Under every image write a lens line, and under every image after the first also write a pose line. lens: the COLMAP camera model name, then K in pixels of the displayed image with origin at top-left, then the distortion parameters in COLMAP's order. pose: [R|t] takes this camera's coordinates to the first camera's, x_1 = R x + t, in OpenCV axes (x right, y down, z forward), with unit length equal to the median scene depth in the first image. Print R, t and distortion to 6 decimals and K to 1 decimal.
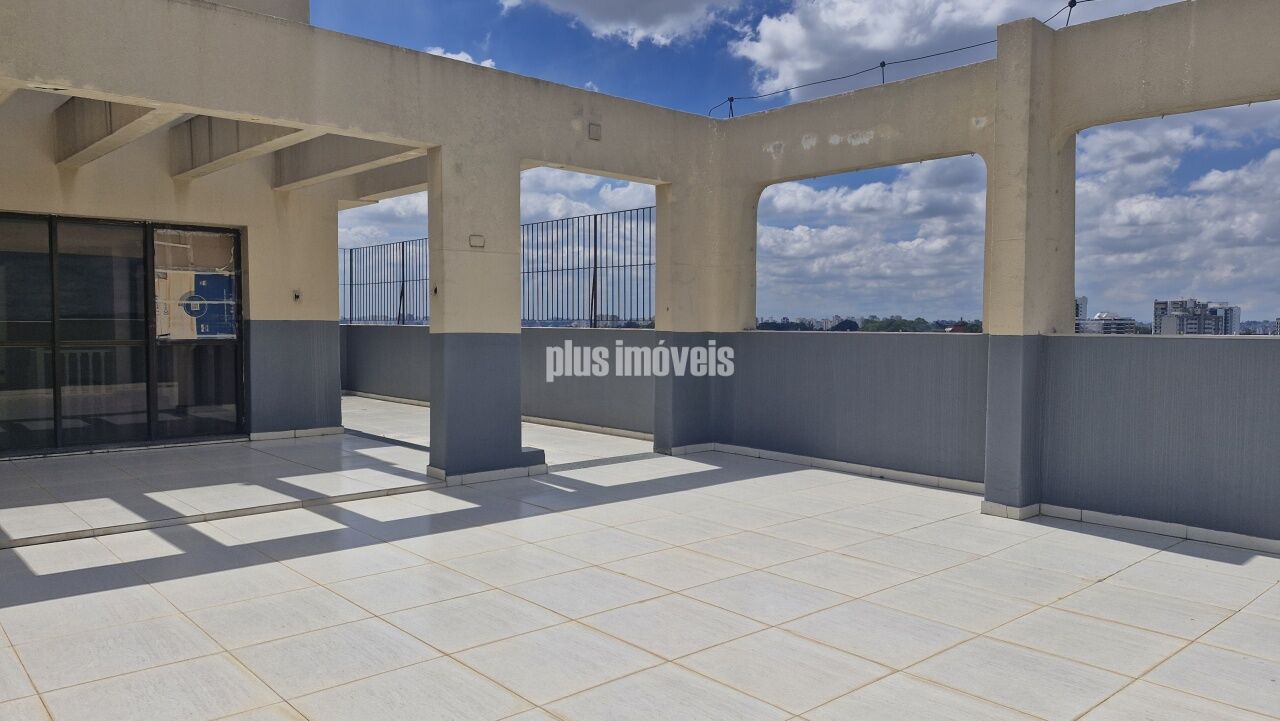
lens RADIAL K [[897.6, 0, 646.0], [0, 897.6, 362.0], [0, 0, 1]] dist [-0.001886, -0.000940]
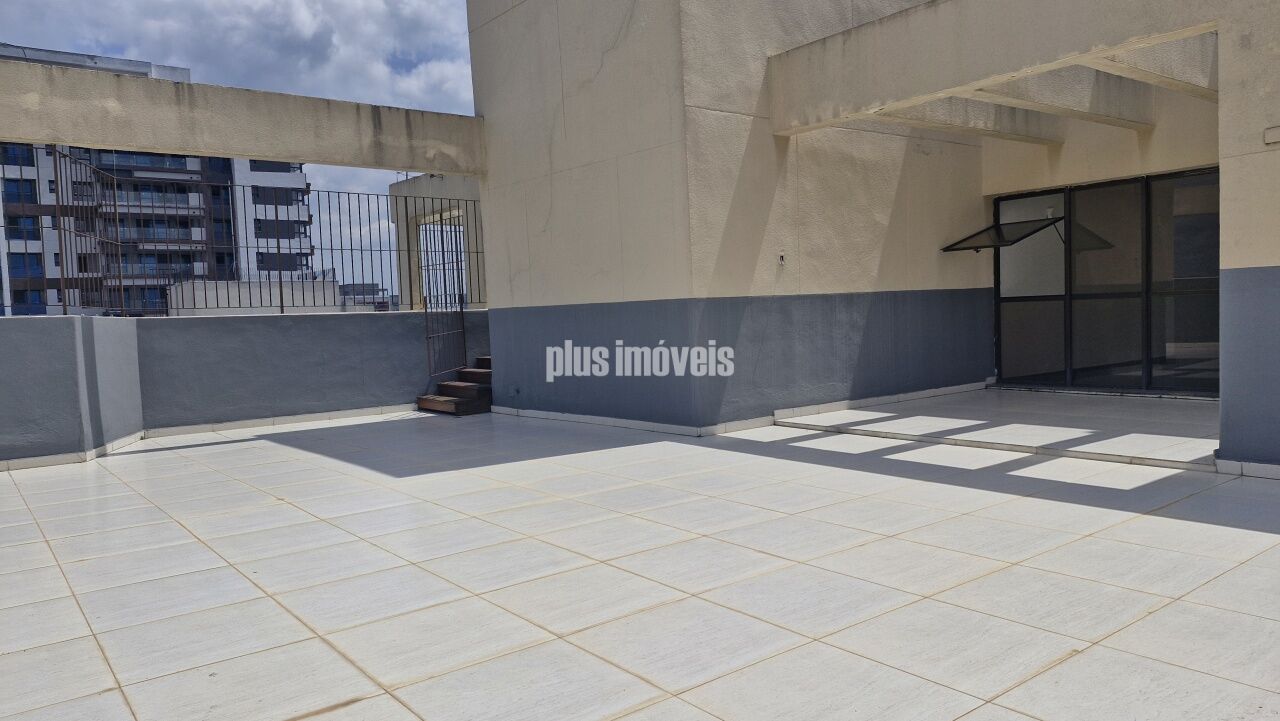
lens RADIAL K [[897.6, 0, 646.2], [0, 897.6, 359.1], [0, 0, 1]] dist [-0.001886, -0.000940]
pose [[-0.082095, 0.053934, -0.995164, 1.056231], [-0.006456, 0.998485, 0.054646, 0.003844], [0.996604, 0.010911, -0.081622, 1.033687]]
